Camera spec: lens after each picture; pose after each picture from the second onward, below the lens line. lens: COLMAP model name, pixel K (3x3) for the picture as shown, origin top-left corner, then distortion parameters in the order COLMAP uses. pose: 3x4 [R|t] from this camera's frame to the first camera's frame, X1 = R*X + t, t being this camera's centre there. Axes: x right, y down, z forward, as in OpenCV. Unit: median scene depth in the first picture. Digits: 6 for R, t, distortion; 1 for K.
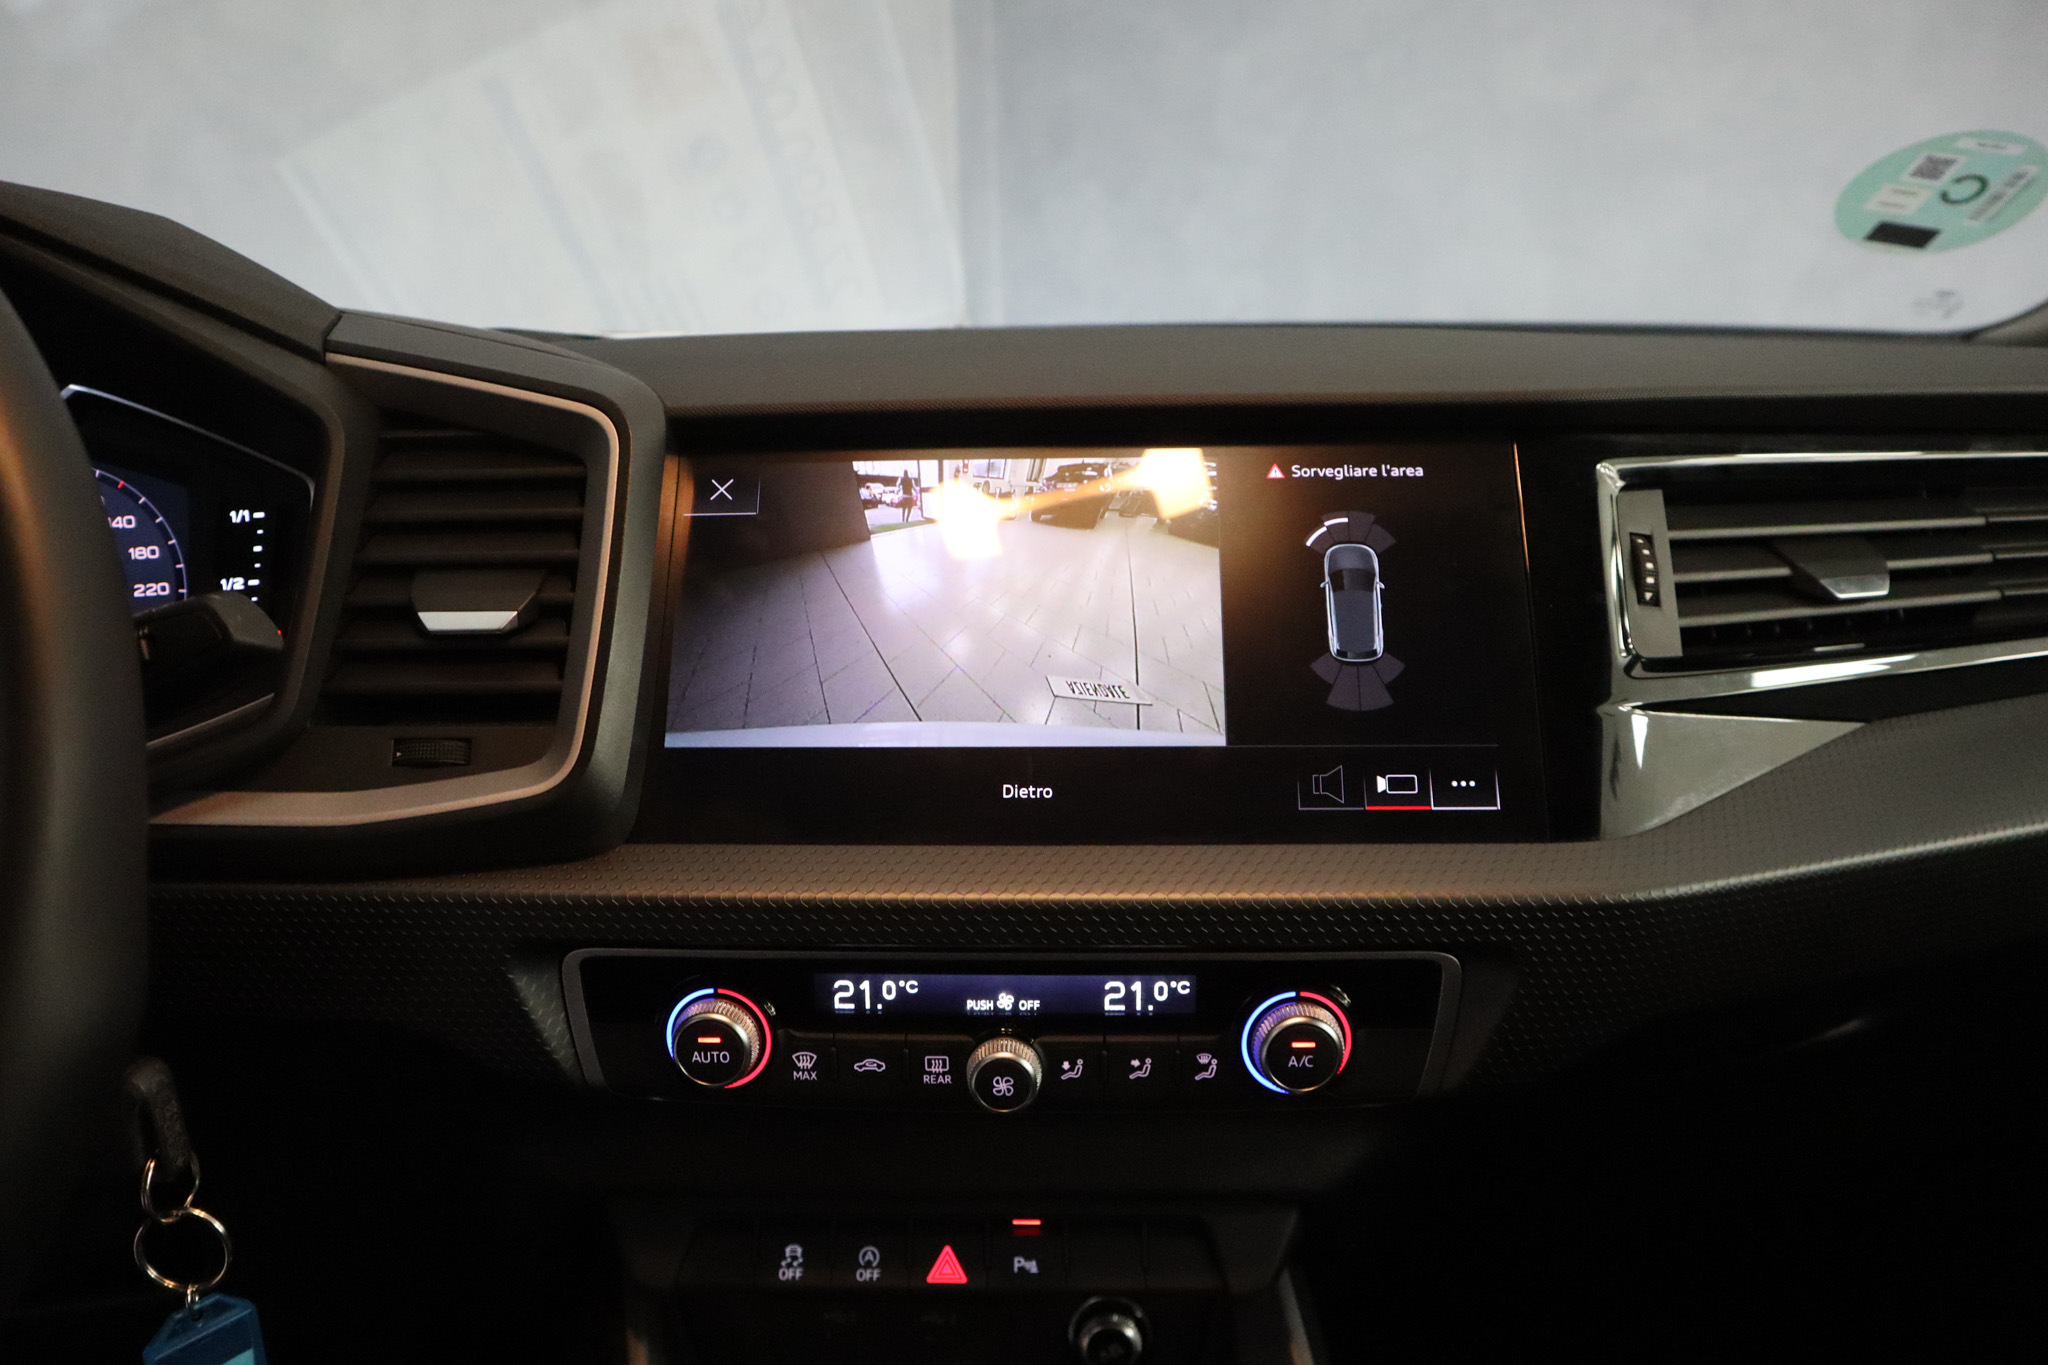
lens RADIAL K [[1497.1, 0, 949.3], [0, 1497.1, 691.5], [0, 0, 1]] dist [-0.111166, 0.054250]
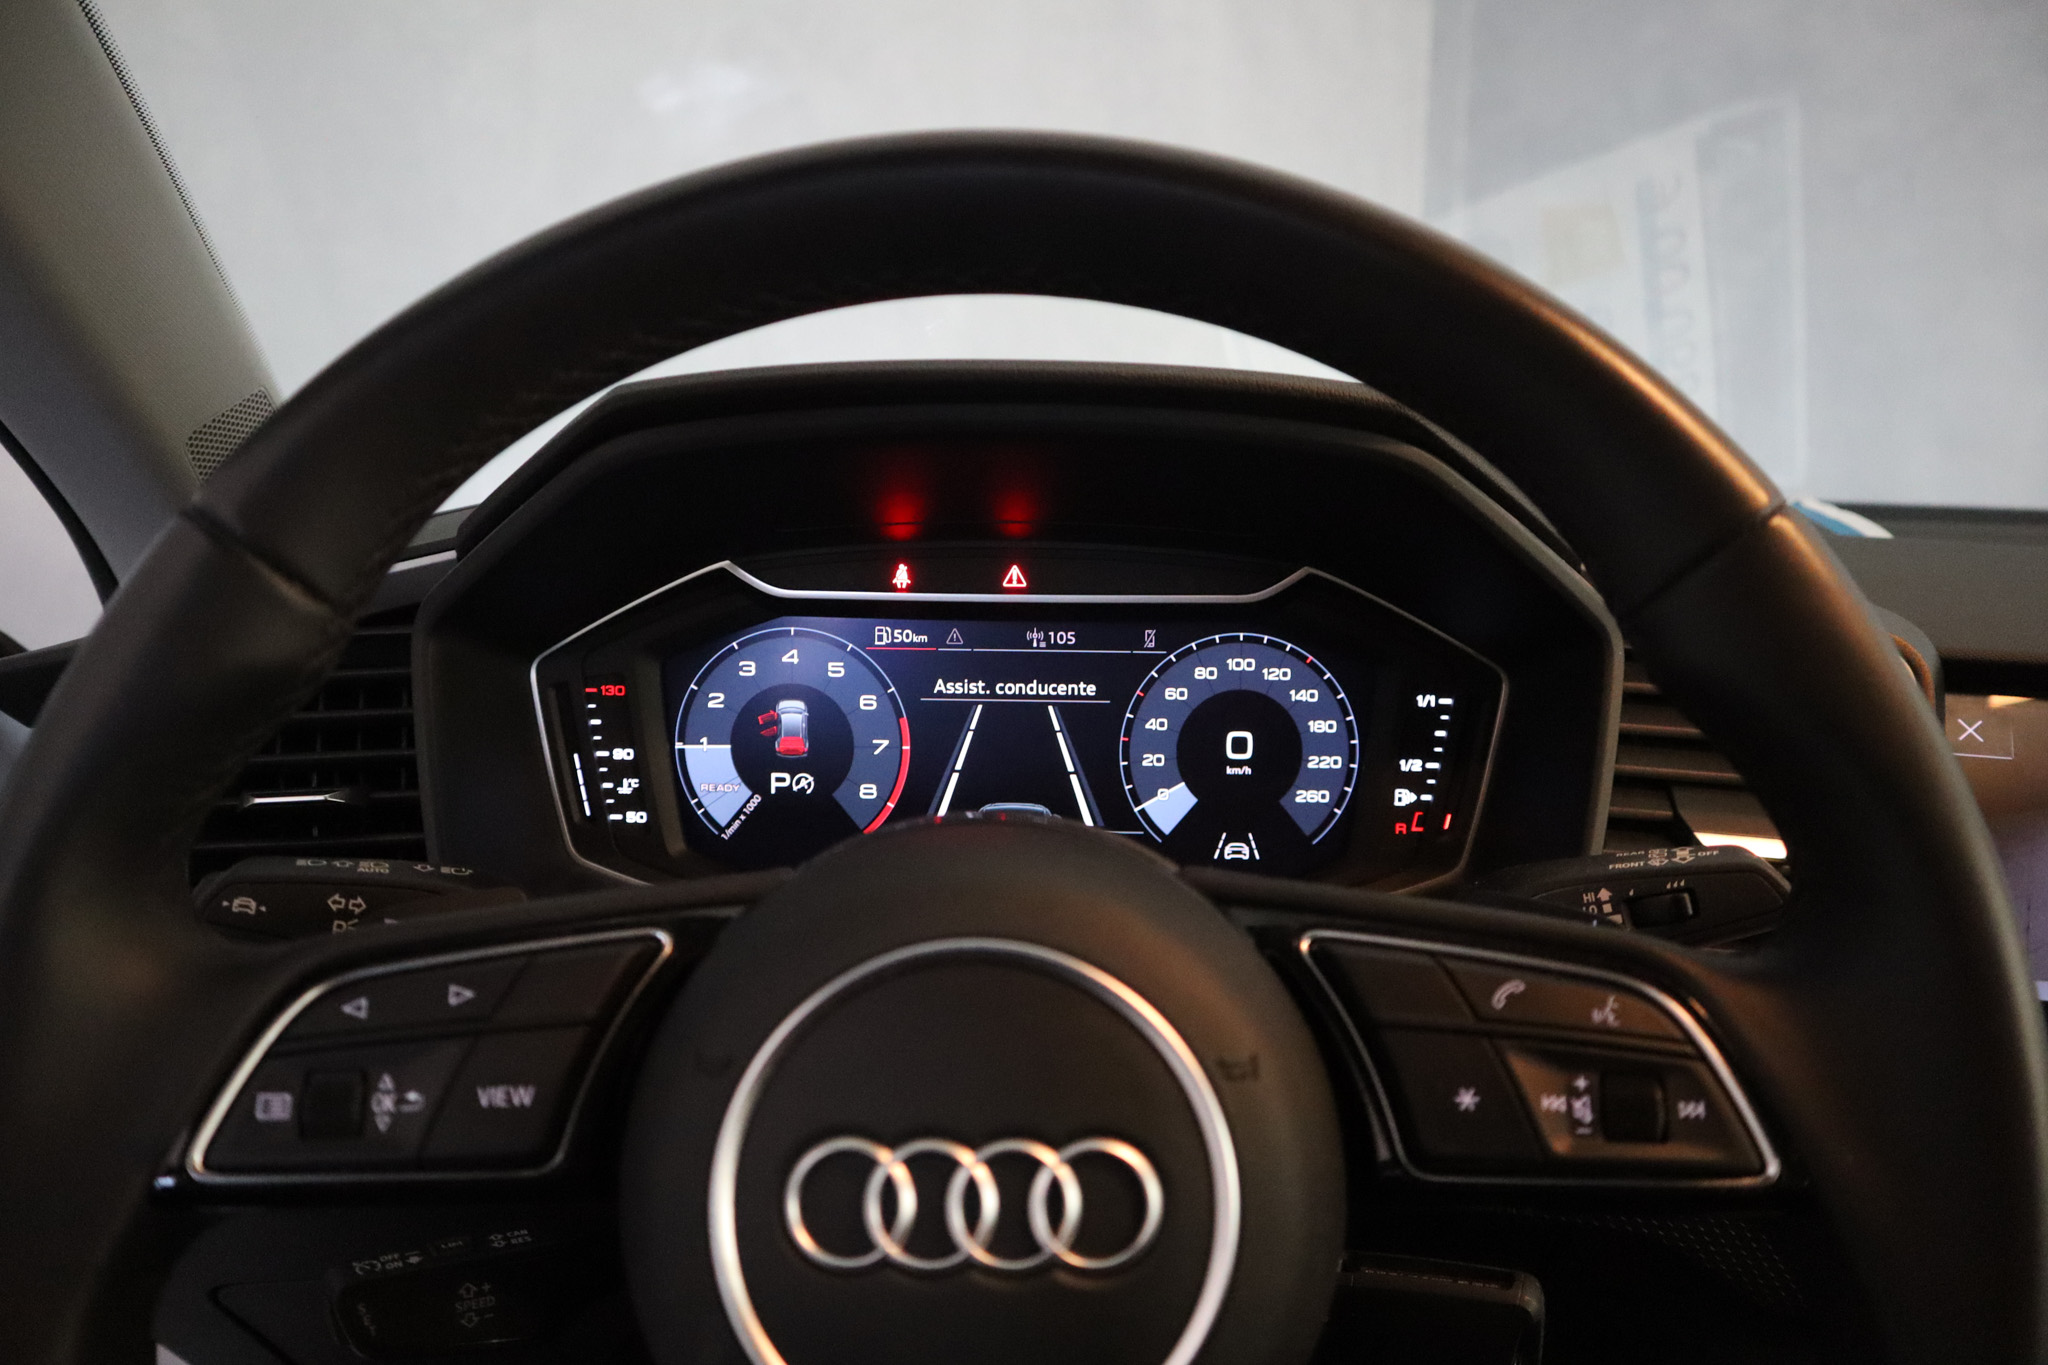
lens RADIAL K [[1391.4, 0, 1016.0], [0, 1391.4, 688.7], [0, 0, 1]] dist [-0.103792, 0.039355]
pose [[0.979449, 0.083379, -0.183649, -0.635911], [-0.089348, 0.995700, -0.024457, -0.084931], [0.180820, 0.040363, 0.982688, -0.008041]]
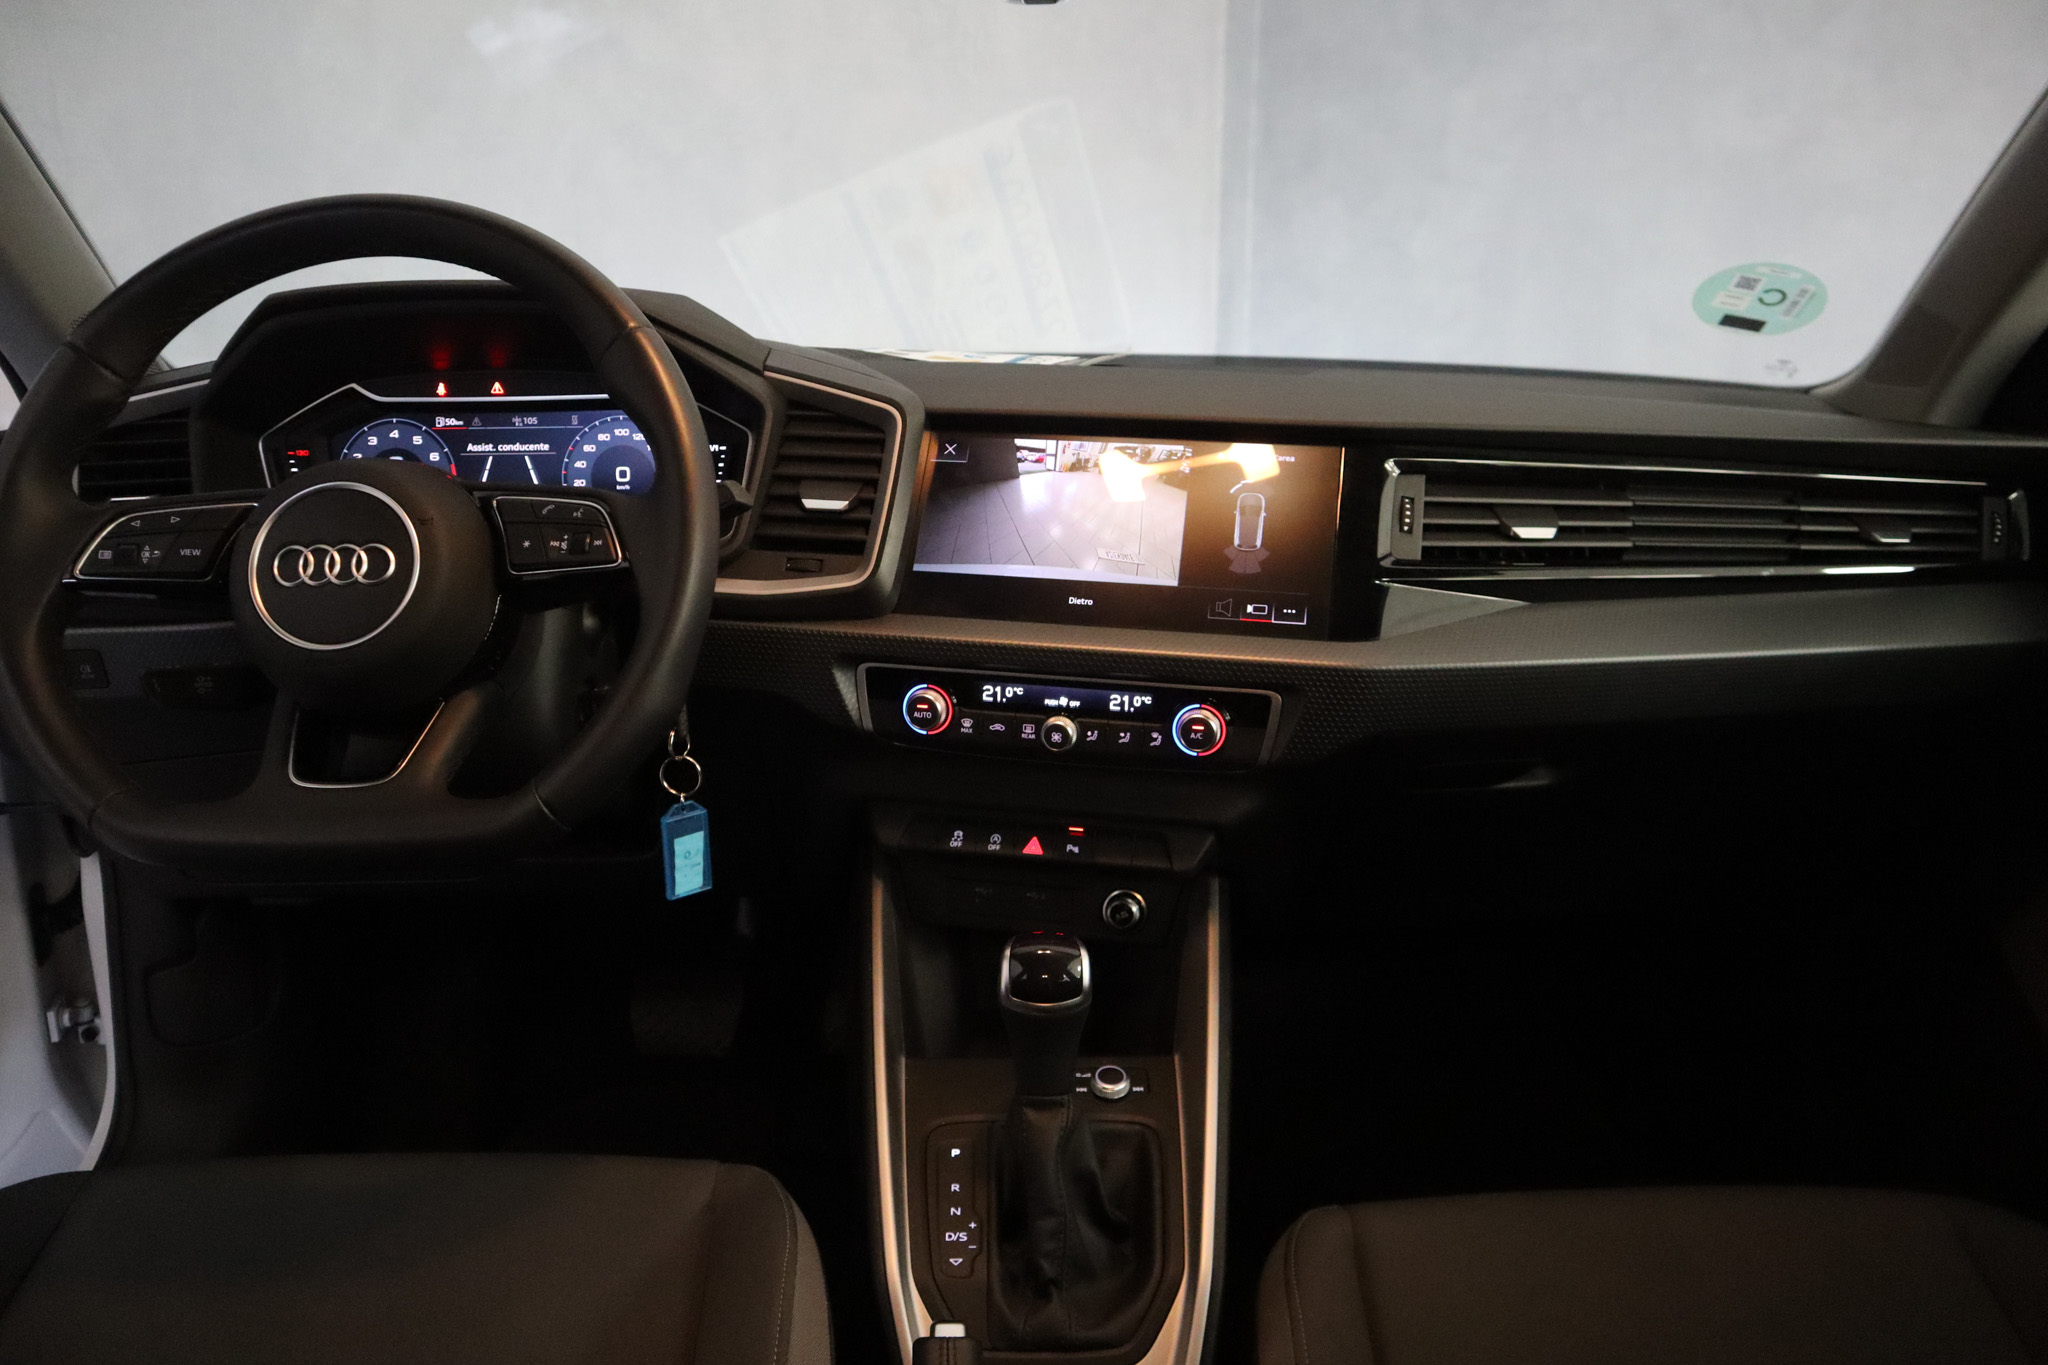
lens RADIAL K [[1391.4, 0, 1034.6], [0, 1391.4, 671.7], [0, 0, 1]] dist [-0.103792, 0.039355]
pose [[0.989418, 0.074939, -0.124244, 0.224694], [-0.072055, 0.997020, 0.027553, 0.109793], [0.125939, -0.018309, 0.991869, -0.892200]]
